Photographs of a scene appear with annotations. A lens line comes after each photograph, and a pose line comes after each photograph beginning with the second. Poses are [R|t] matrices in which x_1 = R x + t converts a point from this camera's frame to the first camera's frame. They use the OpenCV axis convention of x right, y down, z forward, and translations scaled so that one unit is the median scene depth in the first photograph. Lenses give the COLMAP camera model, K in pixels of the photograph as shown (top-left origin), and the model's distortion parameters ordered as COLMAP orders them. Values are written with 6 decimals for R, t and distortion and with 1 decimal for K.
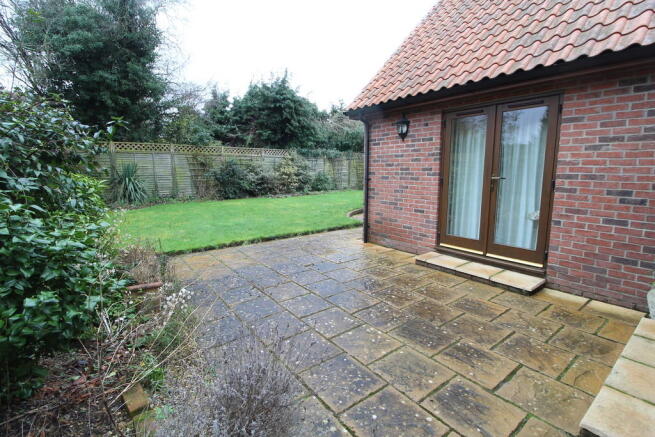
lens RADIAL K [[307.7, 0, 327.8], [0, 307.7, 212.7], [0, 0, 1]] dist [-0.000271, 0.000295]
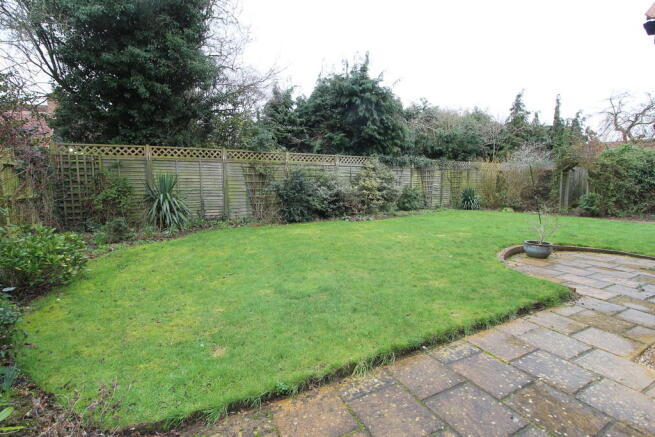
lens RADIAL K [[307.7, 0, 327.5], [0, 307.7, 221.9], [0, 0, 1]] dist [-0.000271, 0.000295]
pose [[0.985125, 0.020451, -0.170616, -0.103022], [-0.022704, 0.999679, -0.011261, -0.034266], [0.170331, 0.014967, 0.985273, 0.251744]]
